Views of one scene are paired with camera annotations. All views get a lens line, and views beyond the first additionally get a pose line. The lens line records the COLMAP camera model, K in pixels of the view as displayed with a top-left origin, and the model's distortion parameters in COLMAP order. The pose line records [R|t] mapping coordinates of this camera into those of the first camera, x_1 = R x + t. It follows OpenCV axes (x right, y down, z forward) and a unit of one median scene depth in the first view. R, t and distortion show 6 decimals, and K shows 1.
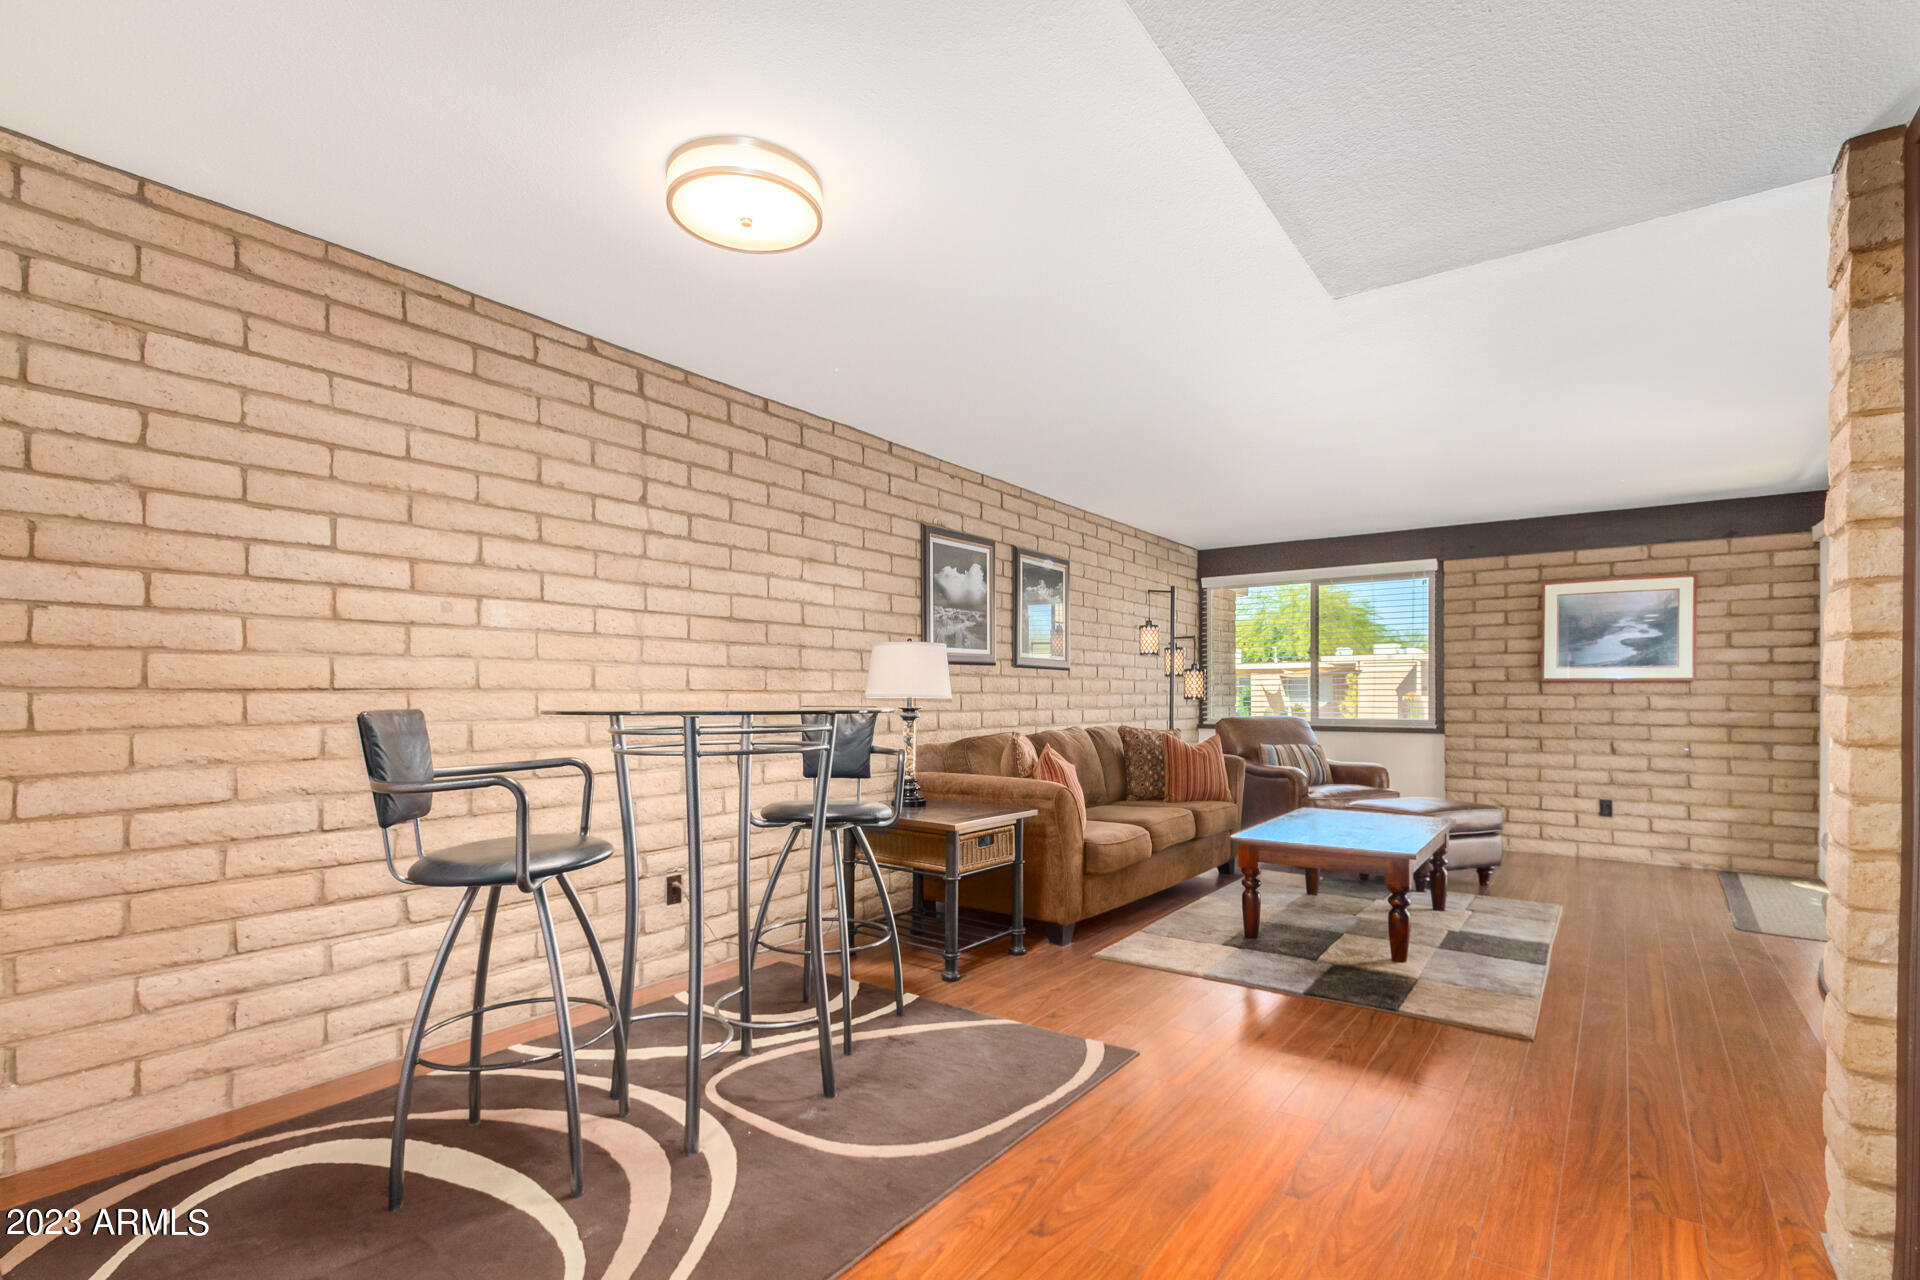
lens RADIAL K [[914.9, 0, 970.7], [0, 914.9, 693.6], [0, 0, 1]] dist [0.009565, -0.000739]
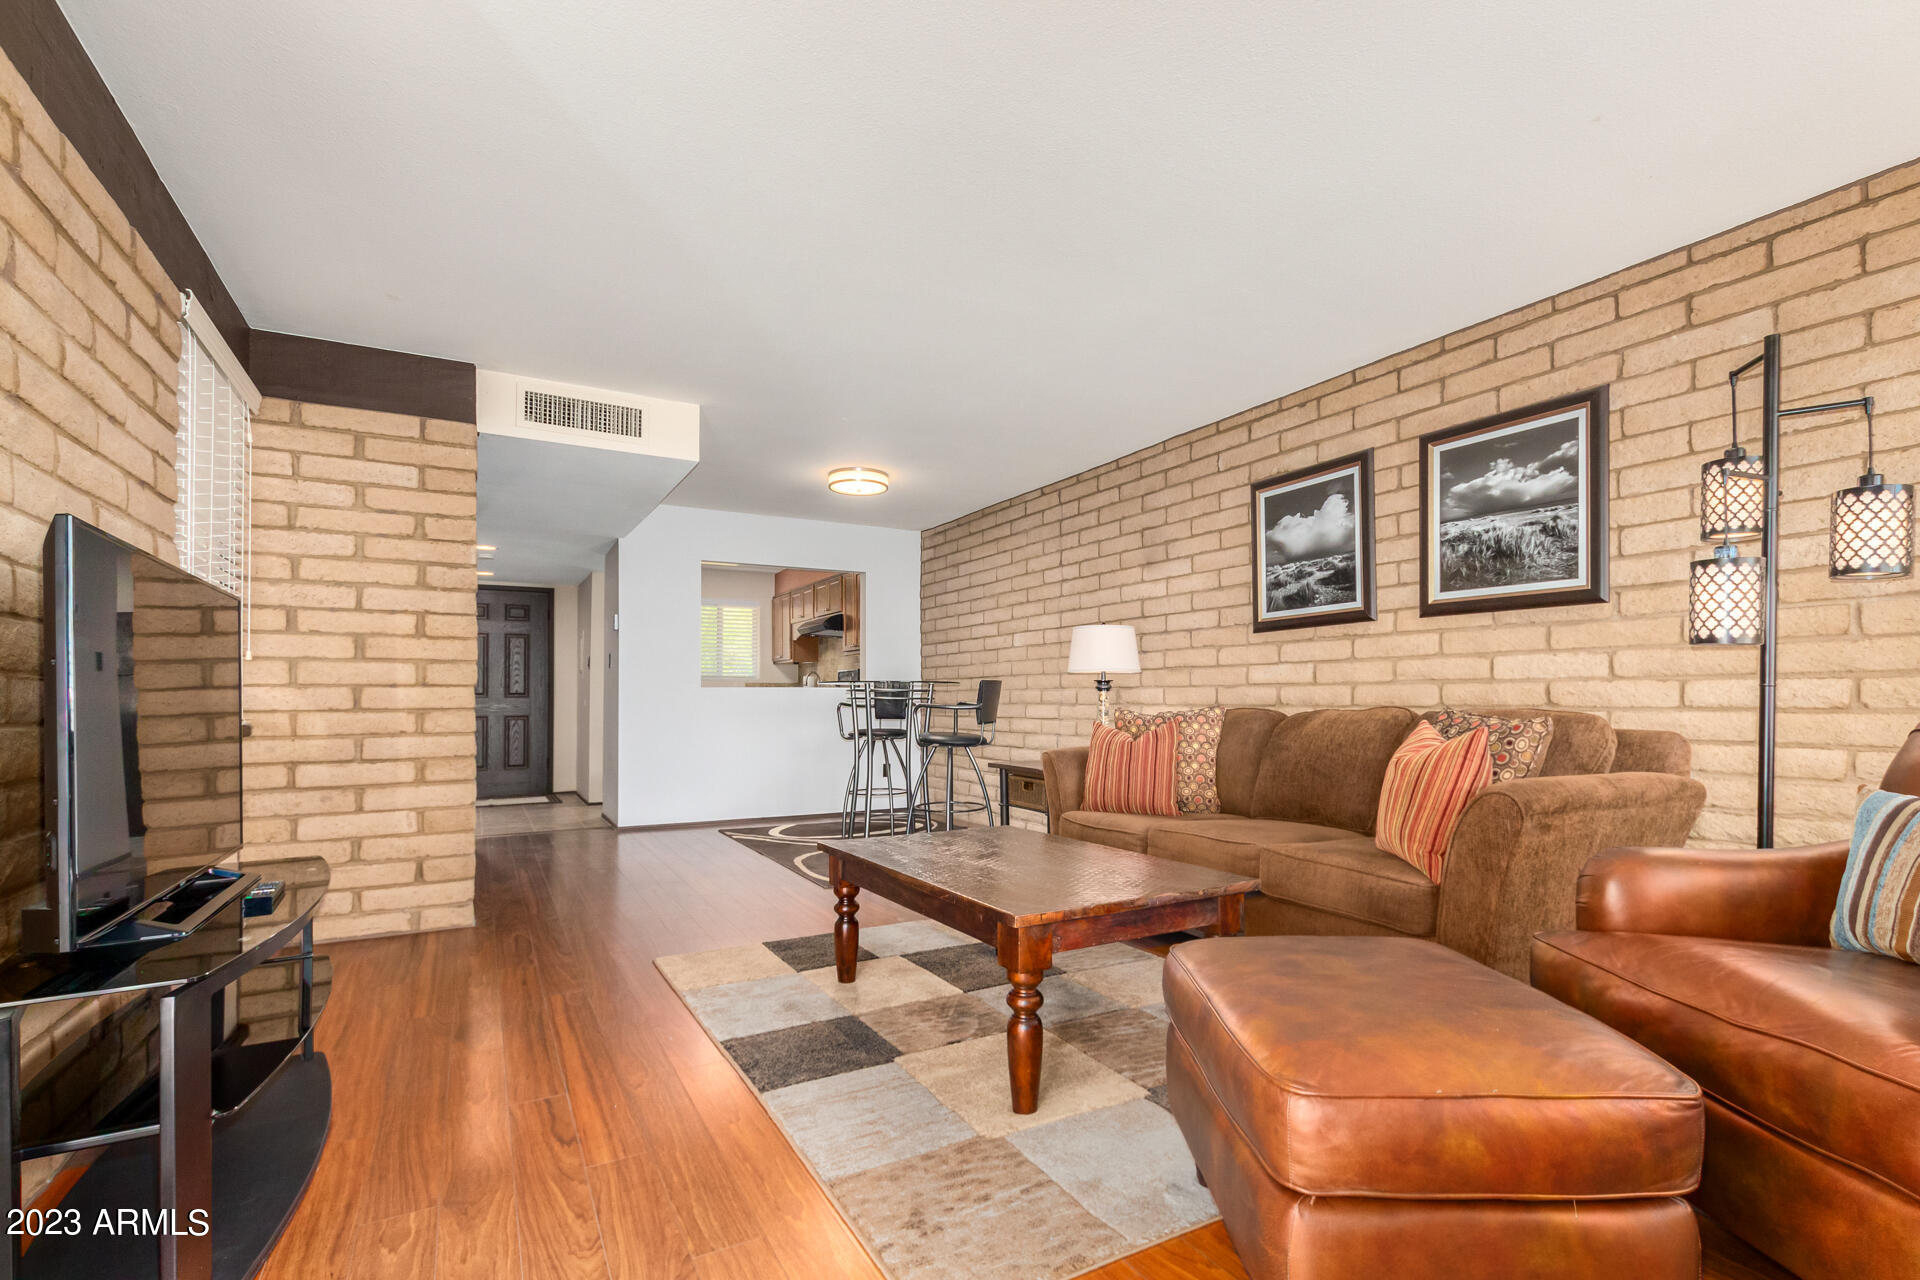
lens RADIAL K [[890.3, 0, 965.0], [0, 890.3, 696.5], [0, 0, 1]] dist [0.009182, -0.000490]
pose [[-0.436849, -0.009871, -0.899481, 0.701567], [-0.003602, 0.999951, -0.009224, 0.032070], [0.899528, -0.000790, -0.436863, 0.893345]]
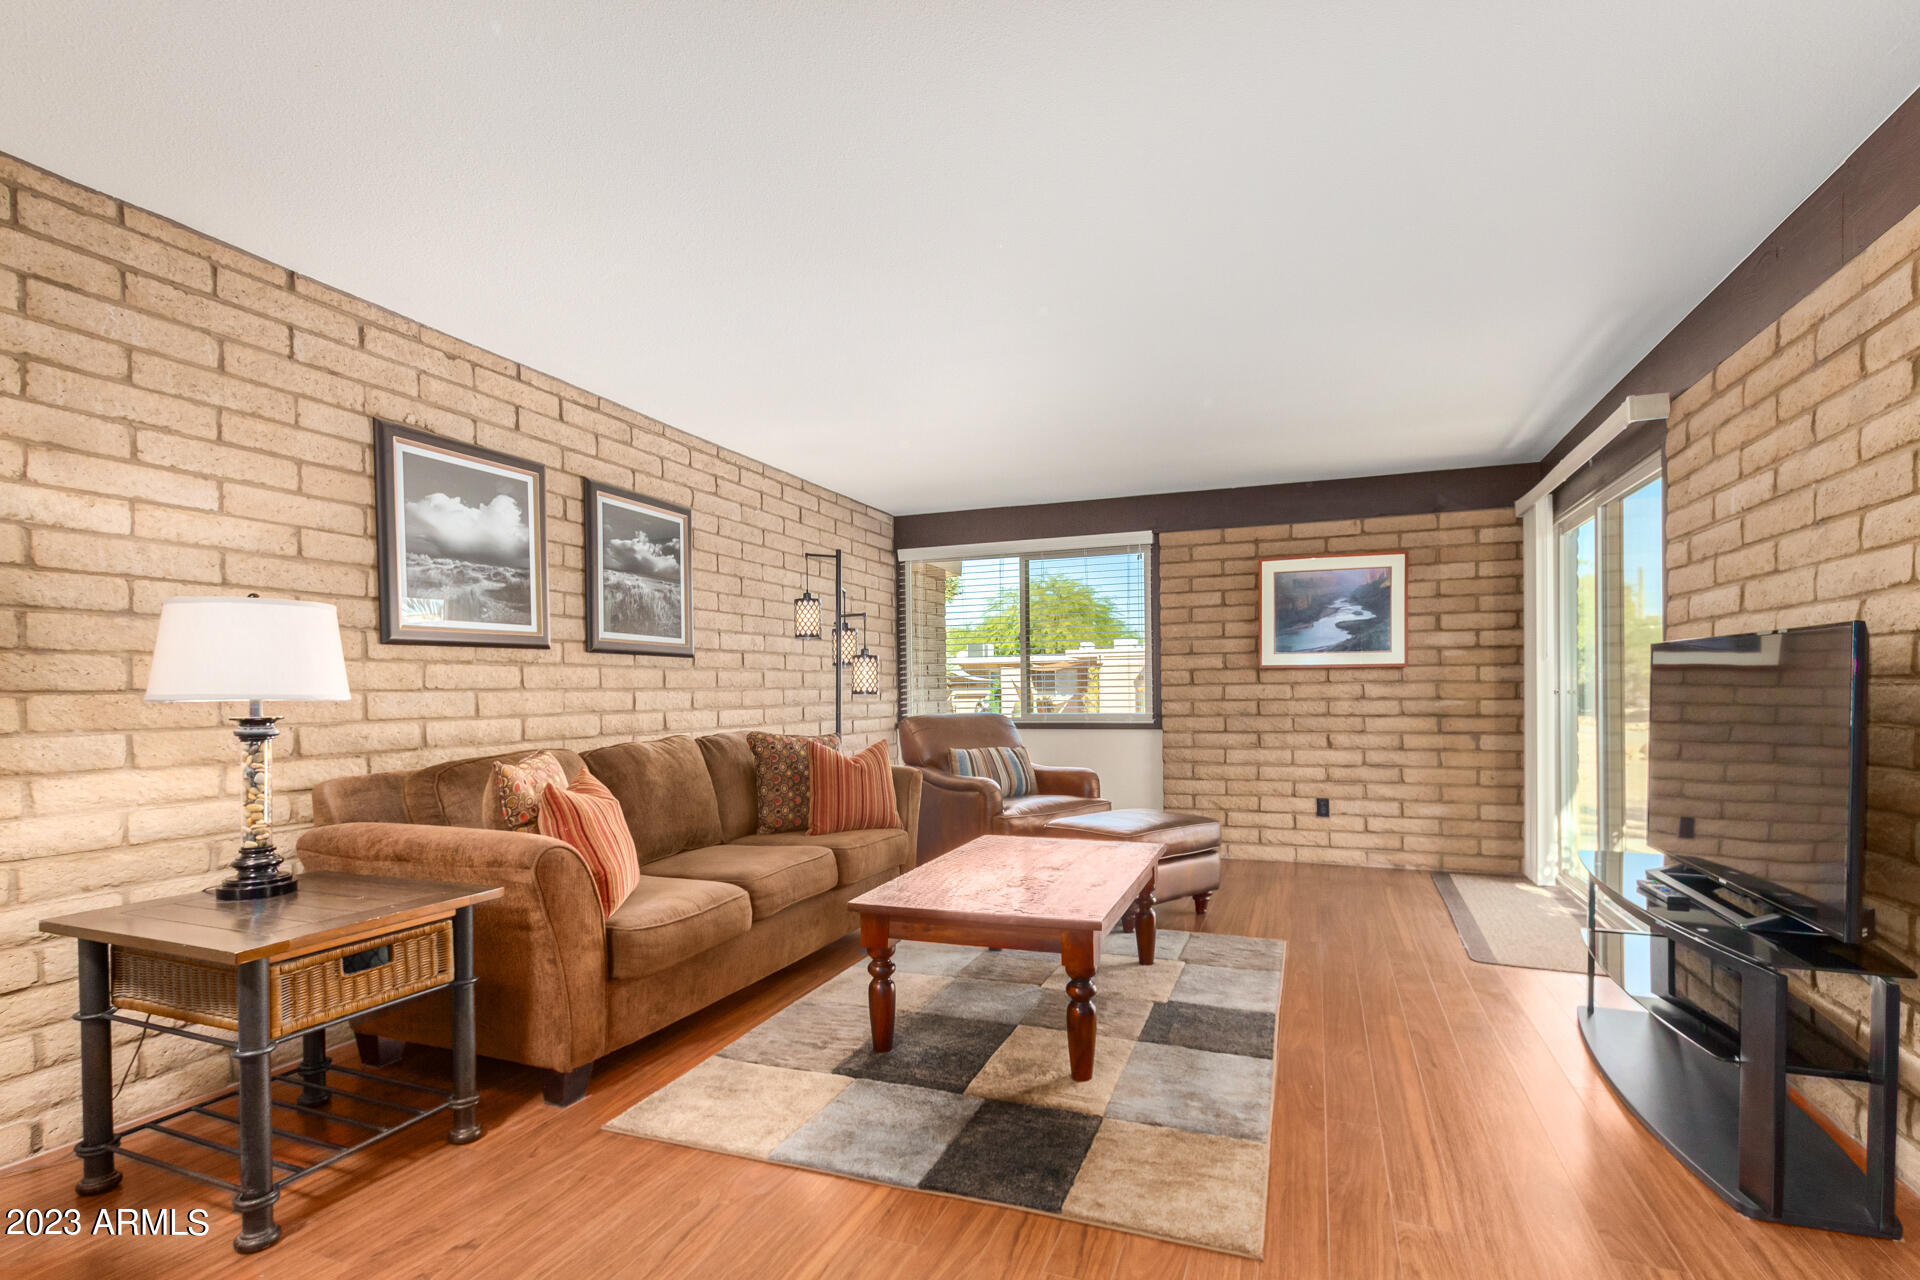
lens RADIAL K [[890.3, 0, 965.0], [0, 890.3, 696.5], [0, 0, 1]] dist [0.009182, -0.000490]
pose [[0.970825, -0.014288, 0.239365, 0.147692], [0.012216, 0.999874, 0.010137, 0.001393], [-0.239479, -0.006917, 0.970877, 0.246138]]
